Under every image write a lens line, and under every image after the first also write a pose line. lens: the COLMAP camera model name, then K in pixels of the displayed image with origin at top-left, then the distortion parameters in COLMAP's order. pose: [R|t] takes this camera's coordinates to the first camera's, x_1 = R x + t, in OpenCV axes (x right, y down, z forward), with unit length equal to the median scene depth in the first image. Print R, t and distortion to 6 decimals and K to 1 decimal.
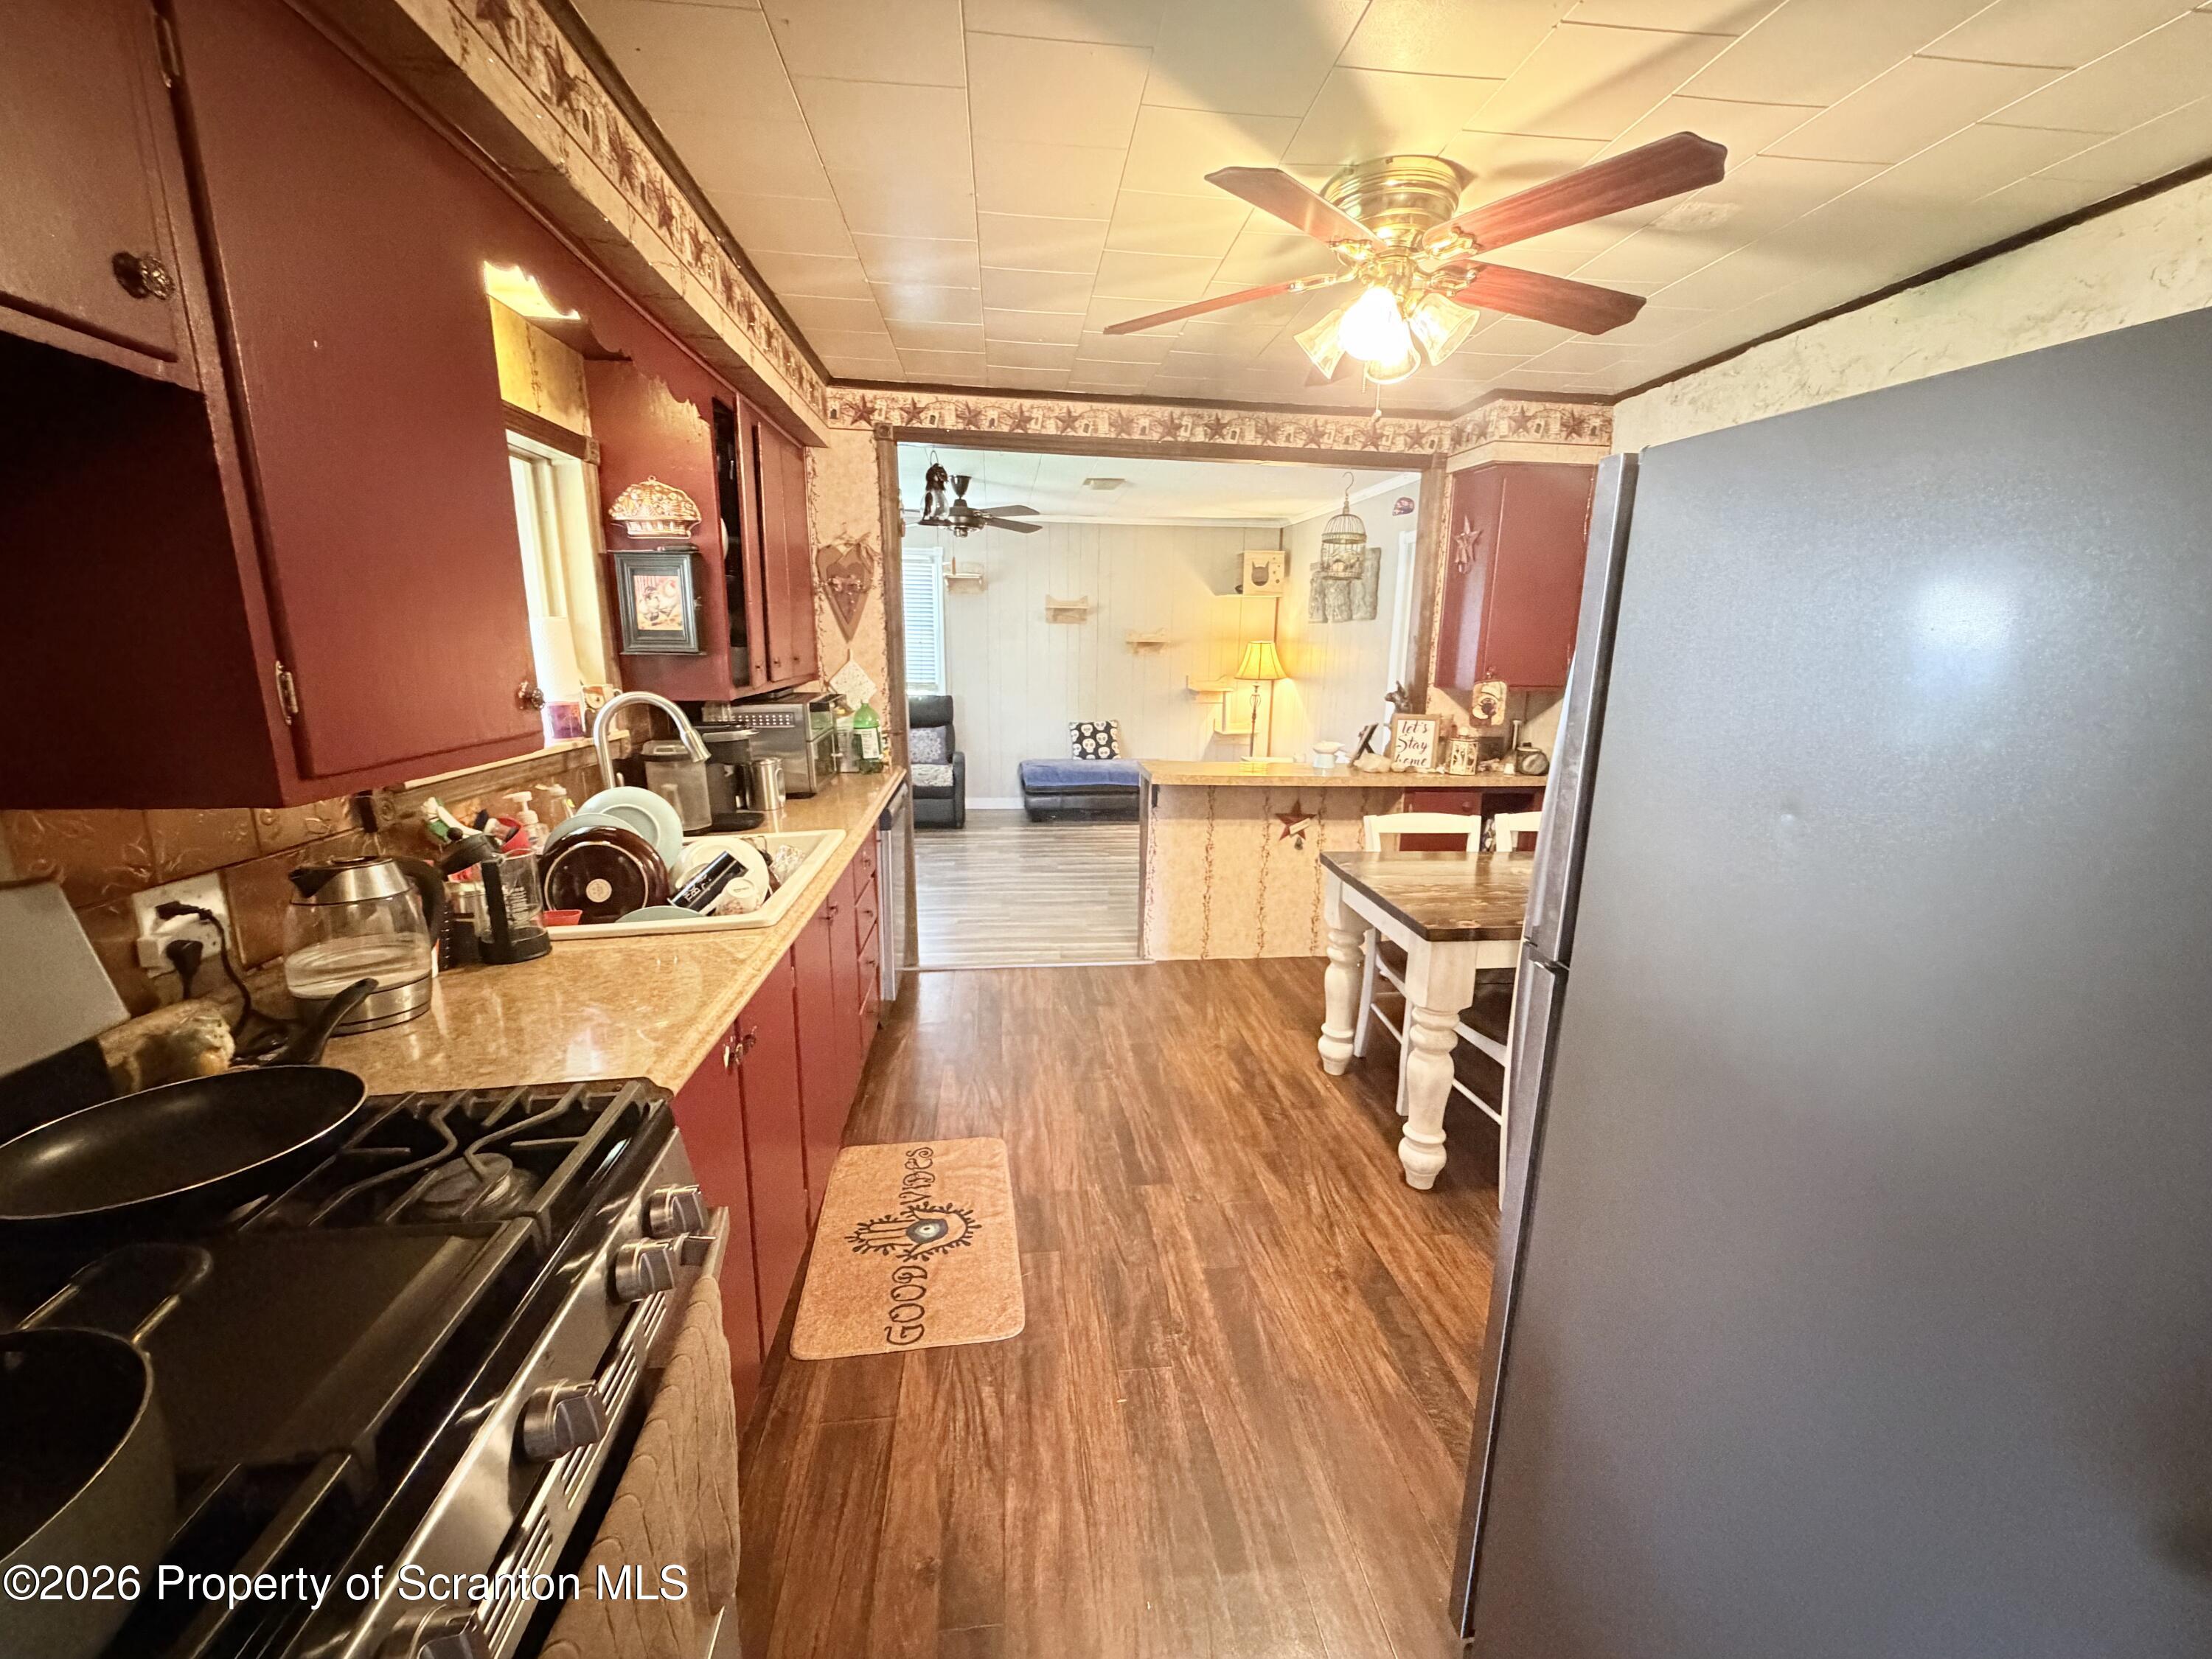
lens RADIAL K [[882.7, 0, 1102.1], [0, 882.7, 832.9], [0, 0, 1]] dist [-0.000139, 0.000159]
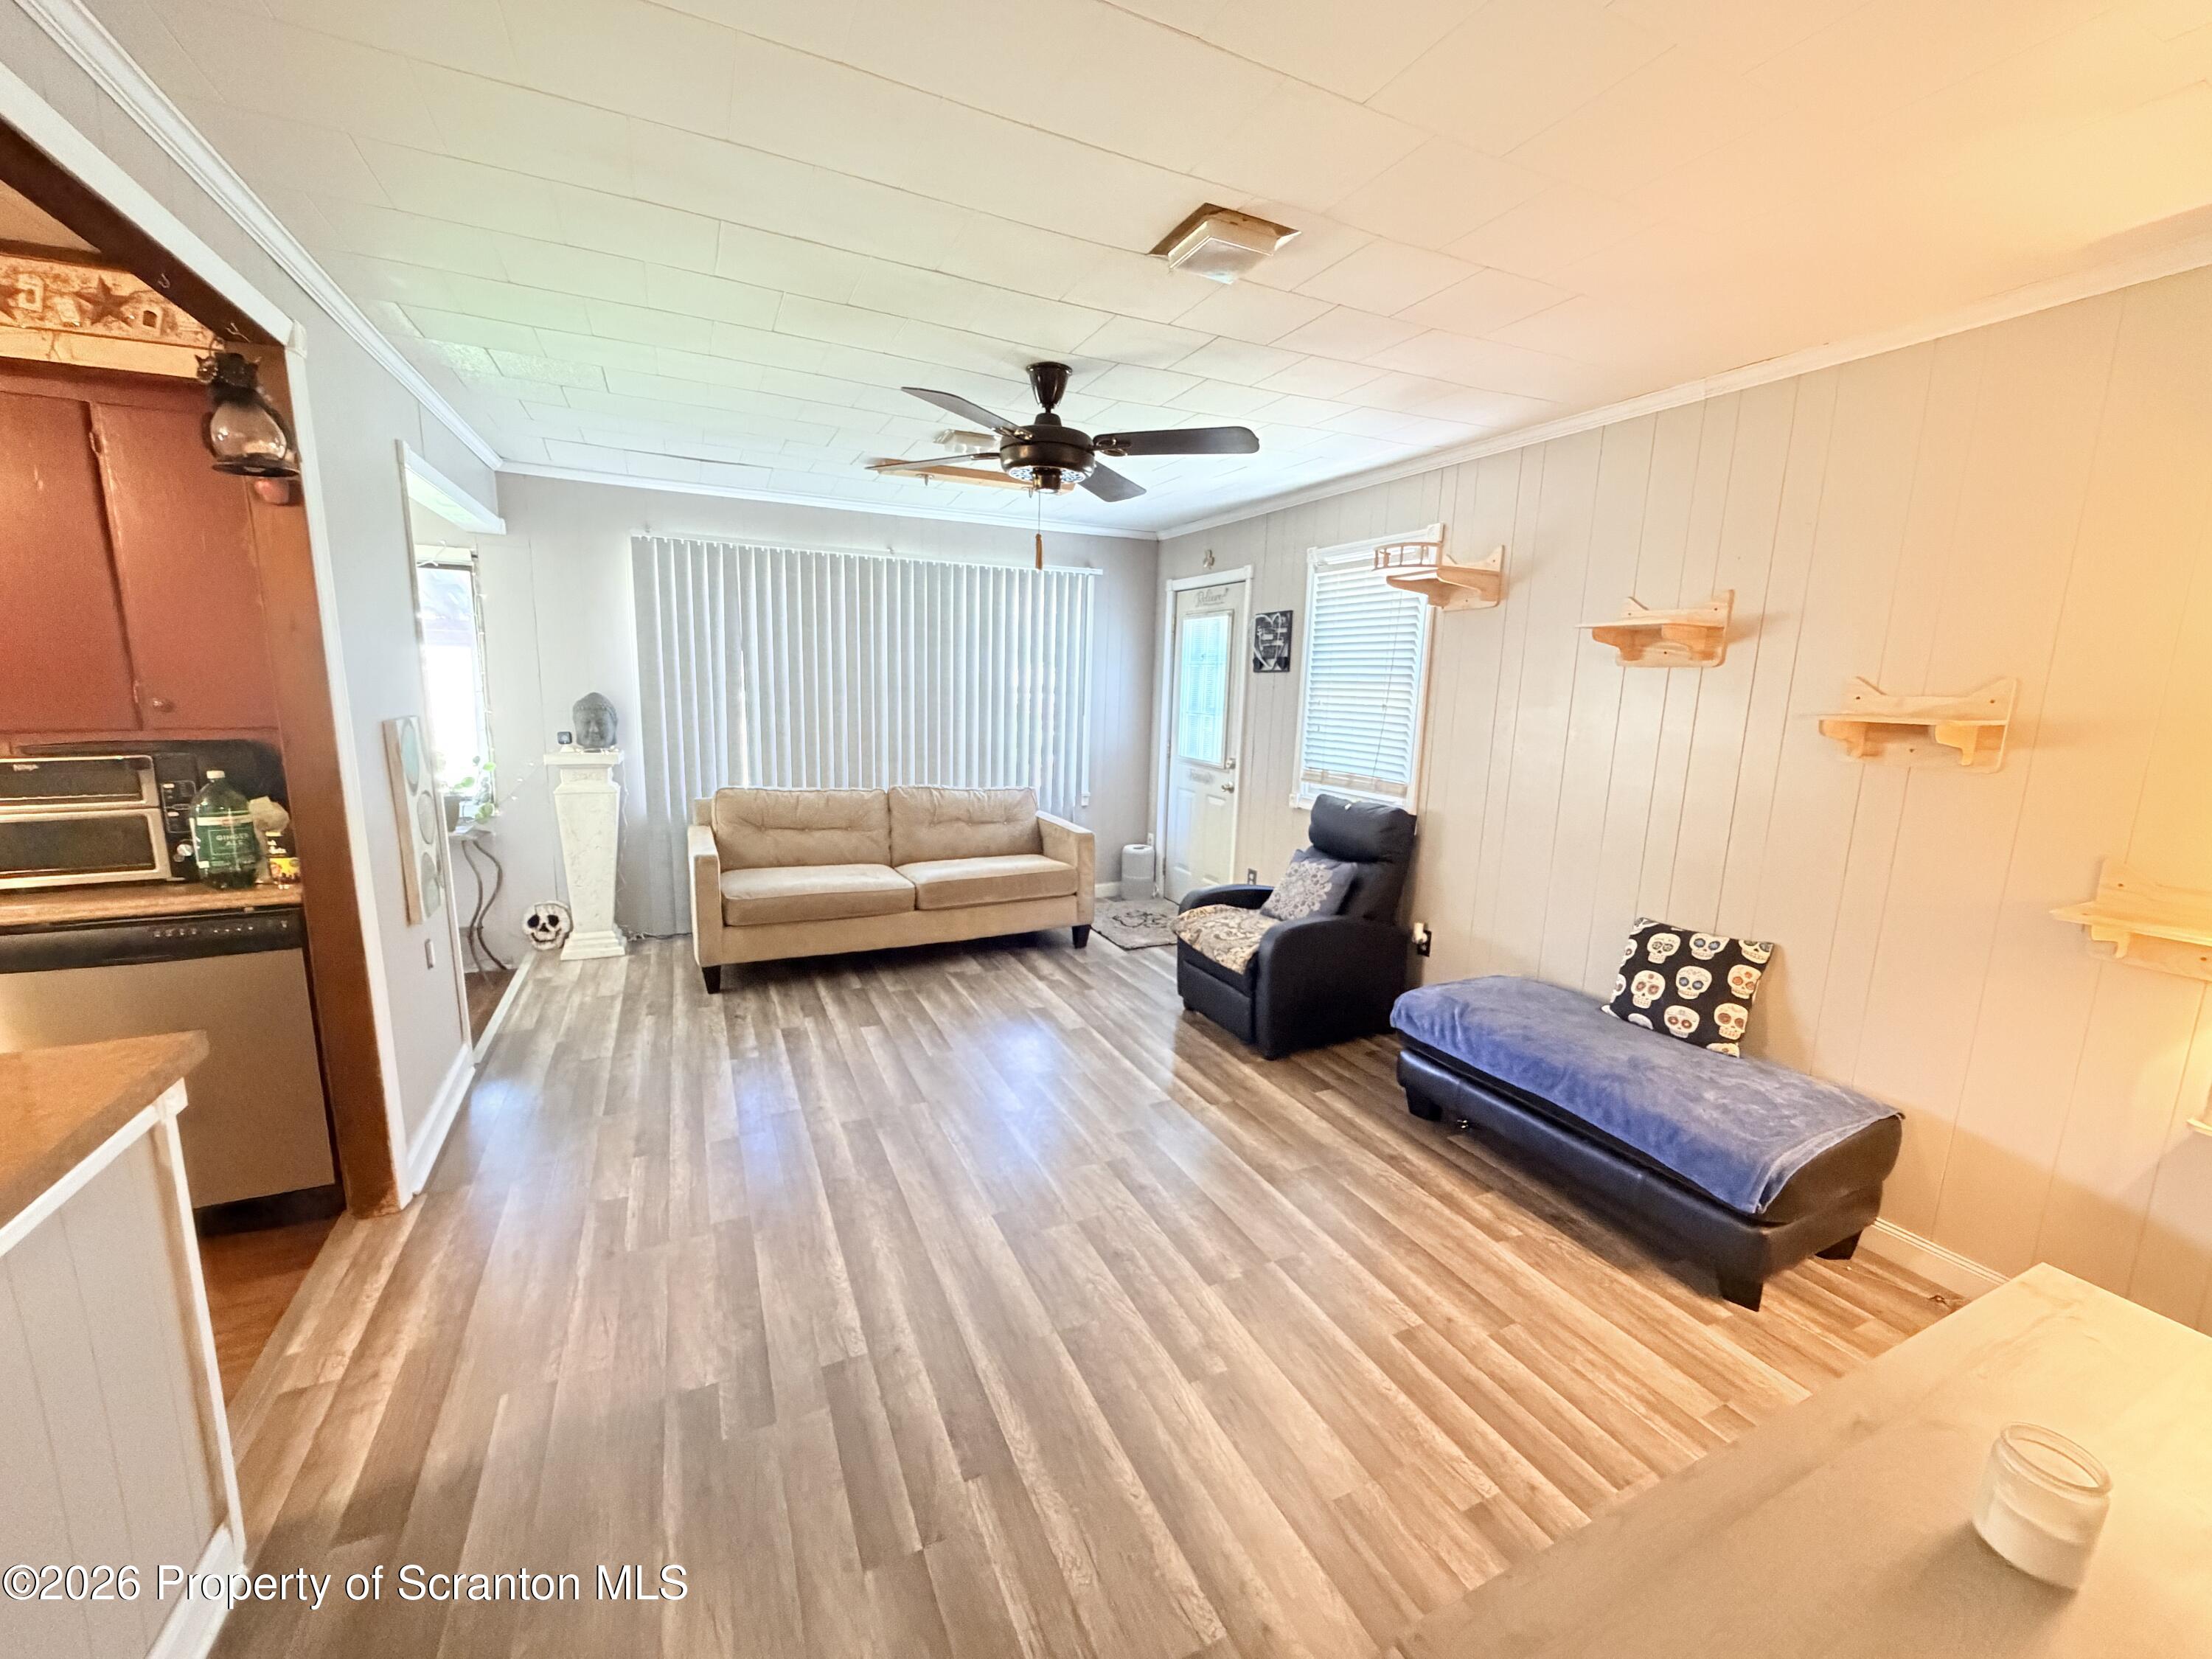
lens RADIAL K [[882.7, 0, 1097.4], [0, 882.7, 837.3], [0, 0, 1]] dist [-0.000139, 0.000159]
pose [[0.318552, 0.160470, -0.934224, 0.252269], [-0.222091, 0.970768, 0.091019, -0.145445], [0.921521, 0.178488, 0.344879, 0.654580]]
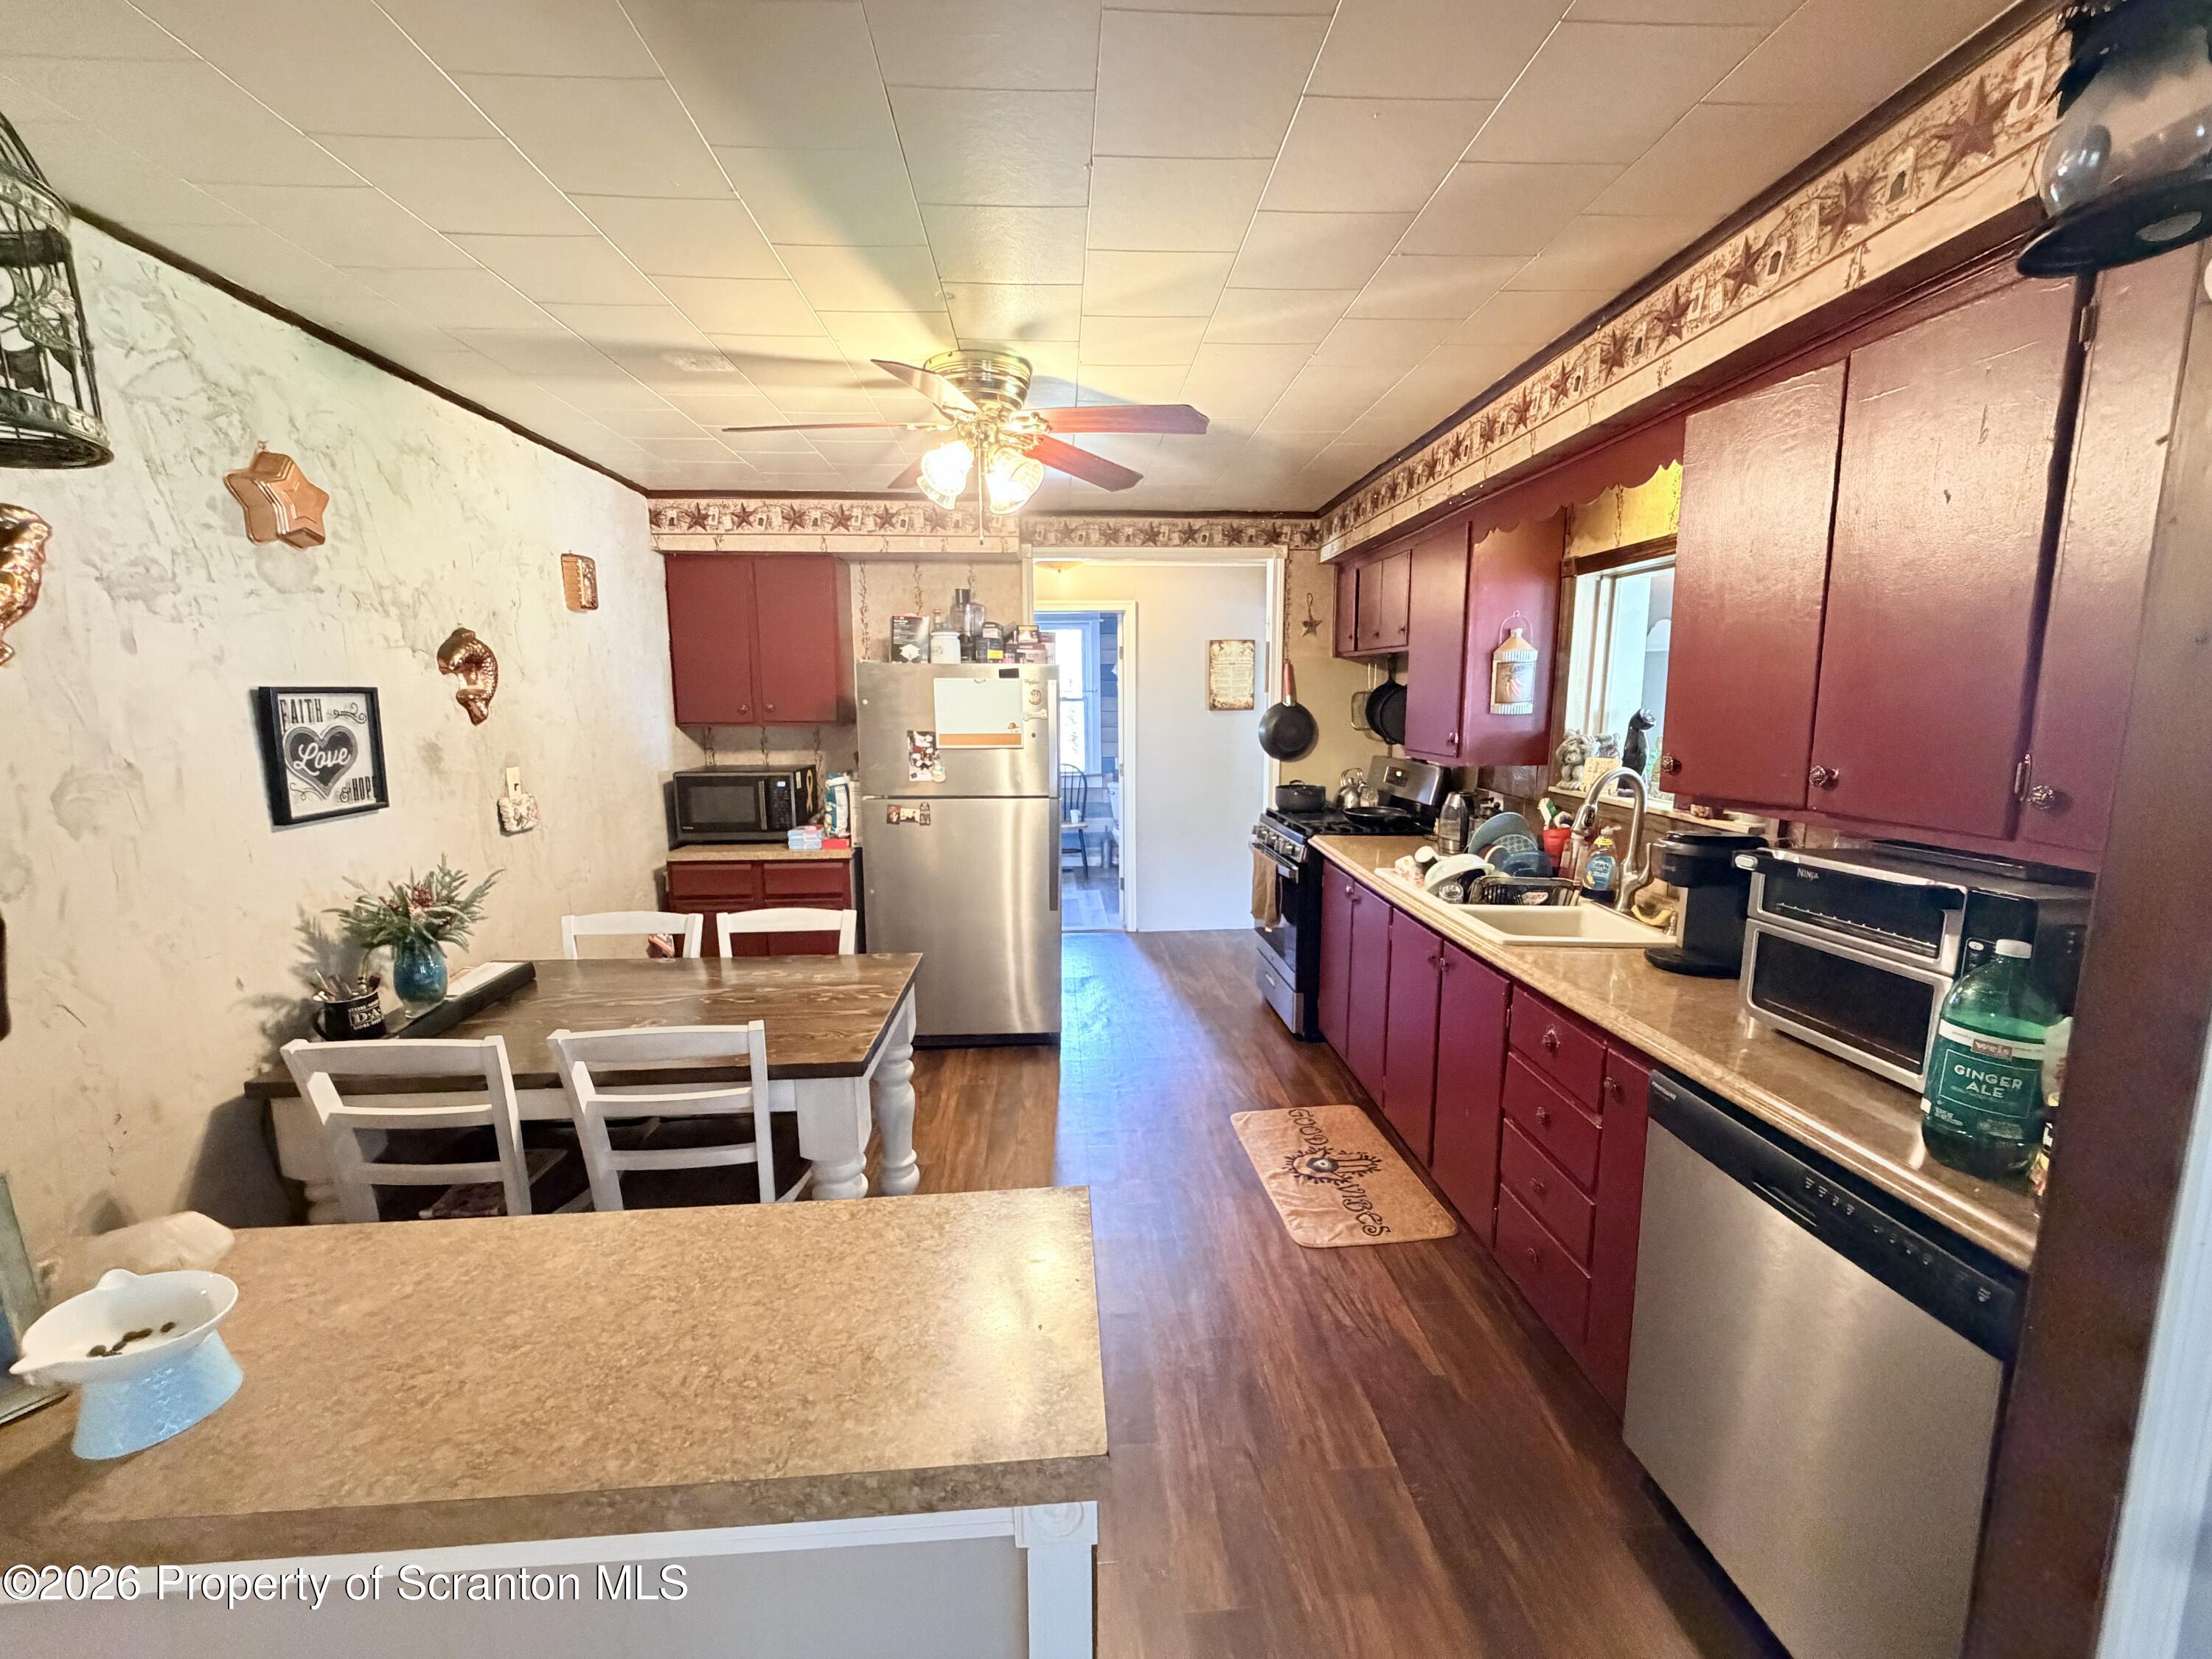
lens RADIAL K [[882.7, 0, 1109.9], [0, 882.7, 831.9], [0, 0, 1]] dist [-0.000139, 0.000159]
pose [[-0.998565, -0.014259, 0.051624, 0.016885], [0.005119, 0.934087, 0.357009, -0.143852], [-0.053312, 0.356761, -0.932673, 0.616961]]
